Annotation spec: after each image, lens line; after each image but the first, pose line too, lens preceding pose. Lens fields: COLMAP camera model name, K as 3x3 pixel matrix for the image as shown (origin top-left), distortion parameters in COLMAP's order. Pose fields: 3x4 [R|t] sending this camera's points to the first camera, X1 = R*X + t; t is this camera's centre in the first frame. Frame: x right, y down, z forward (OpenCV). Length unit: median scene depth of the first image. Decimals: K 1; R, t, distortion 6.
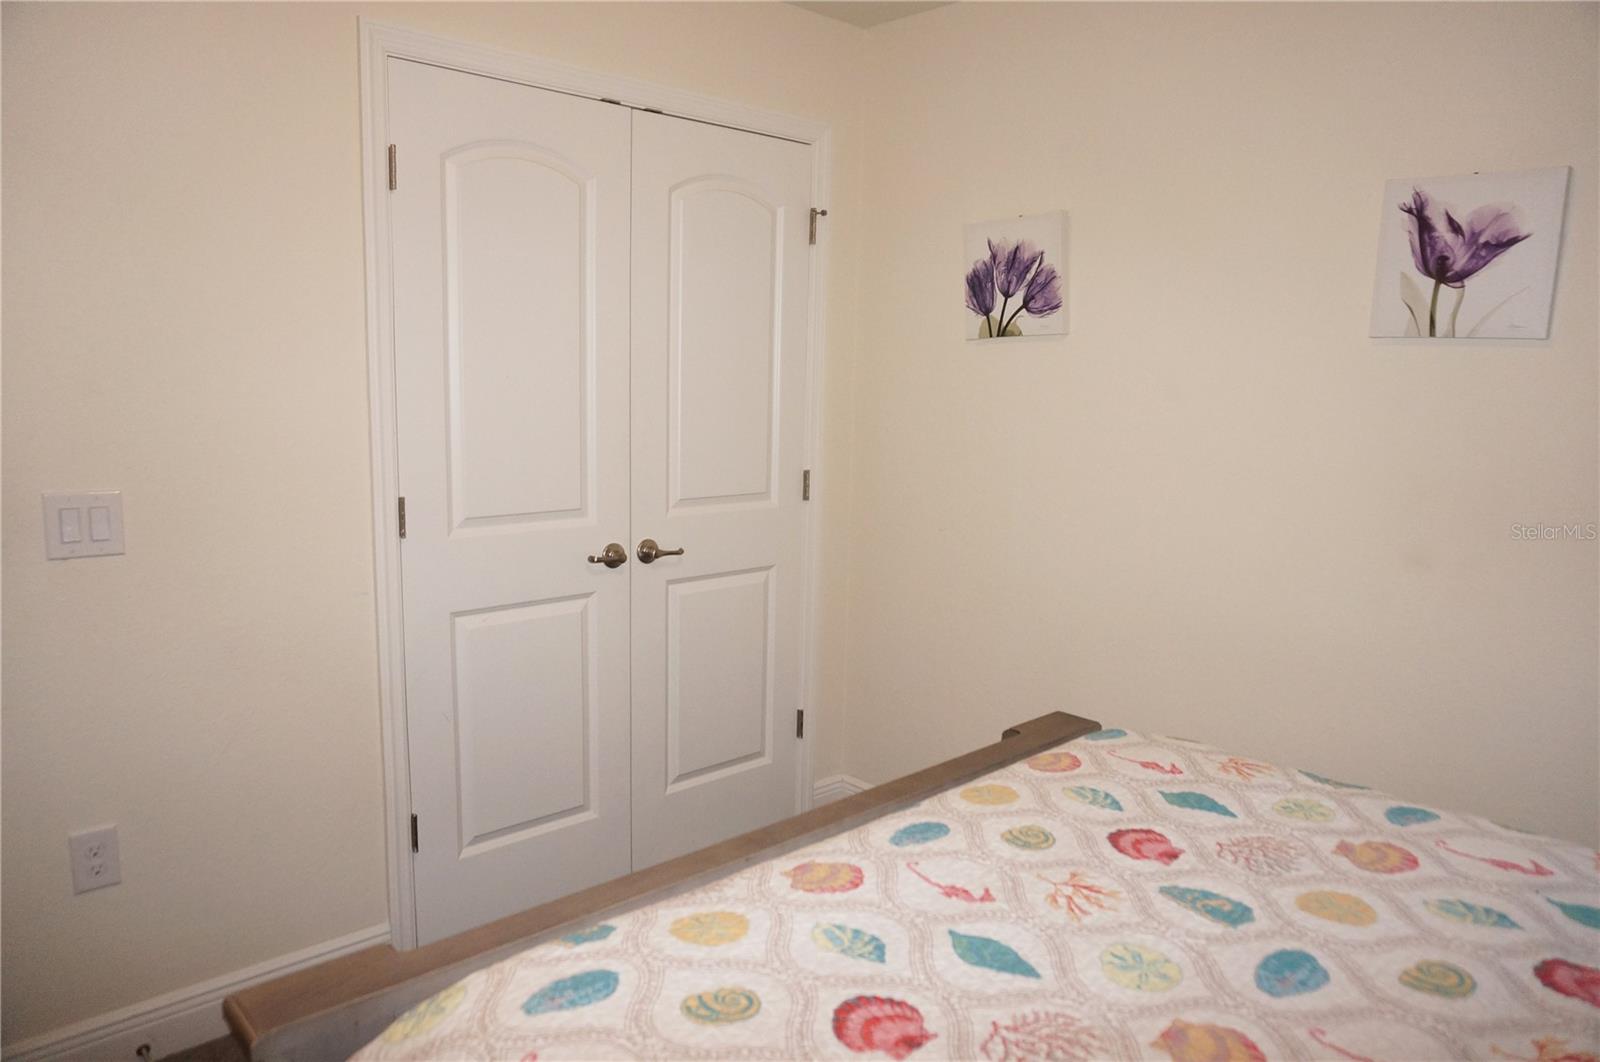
lens RADIAL K [[1060.6, 0, 794.3], [0, 1060.6, 530.9], [0, 0, 1]] dist [-0.054303, 0.036207]
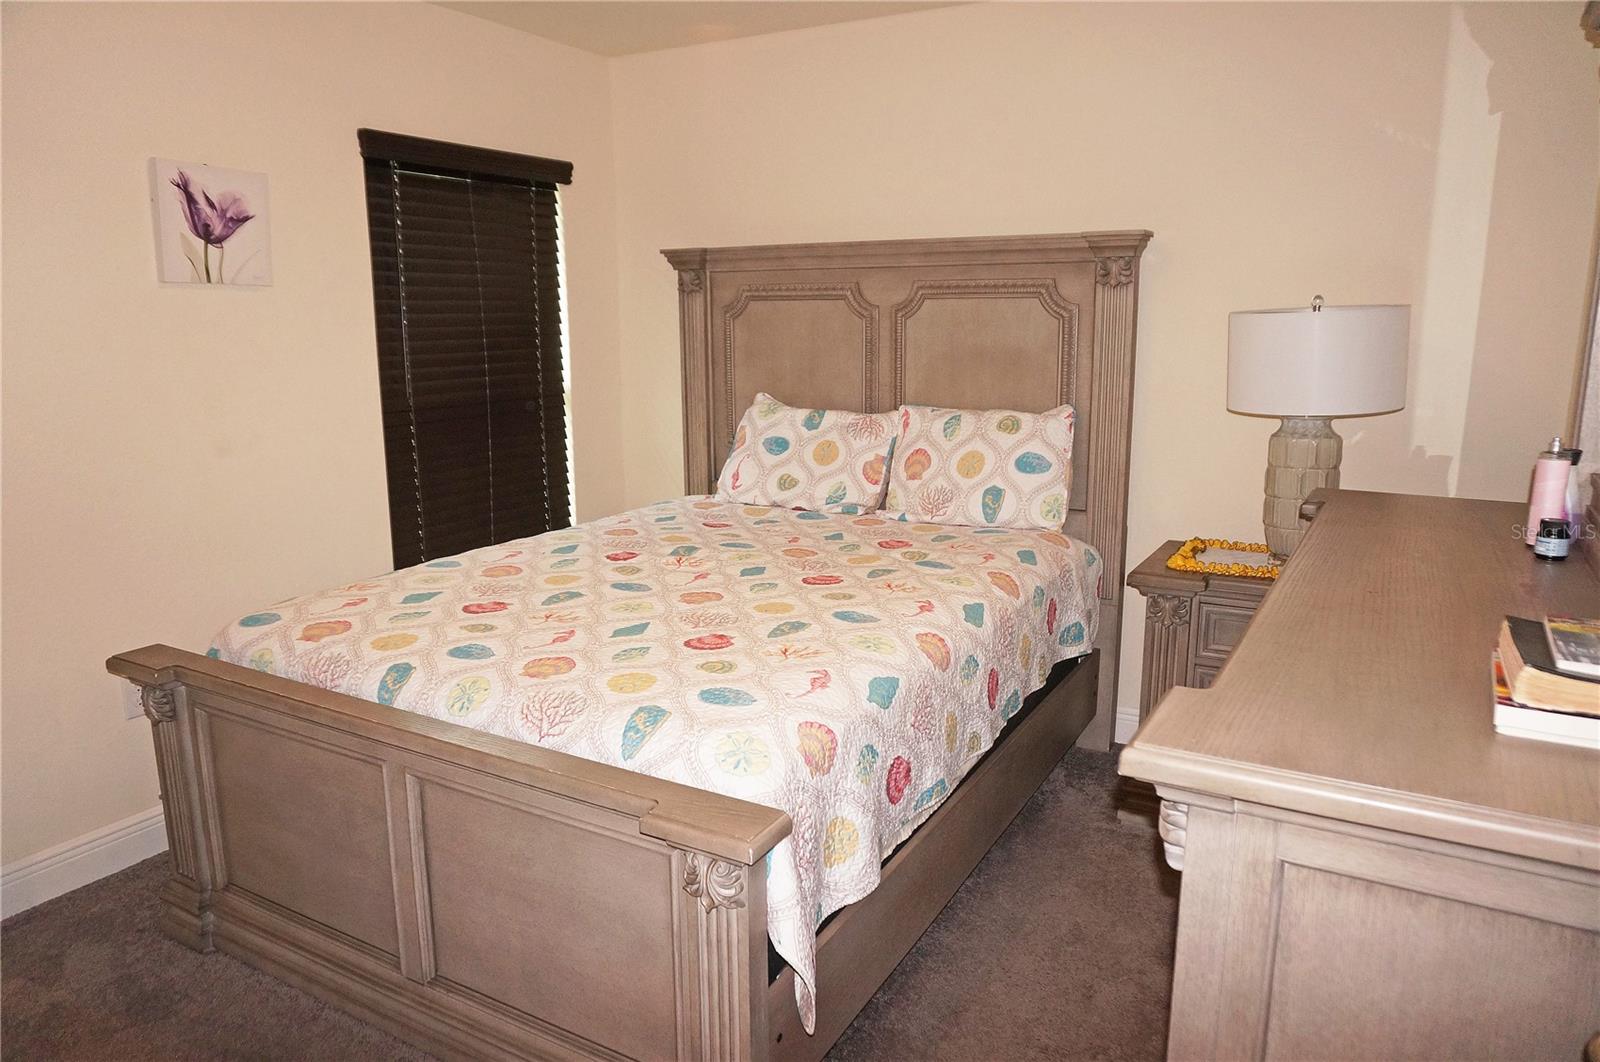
lens RADIAL K [[1060.6, 0, 794.3], [0, 1060.6, 530.9], [0, 0, 1]] dist [-0.054303, 0.036207]
pose [[-0.300995, -0.216820, 0.928650, -0.989107], [0.128607, 0.955684, 0.264817, -0.142715], [-0.944914, 0.199140, -0.259772, 0.713640]]
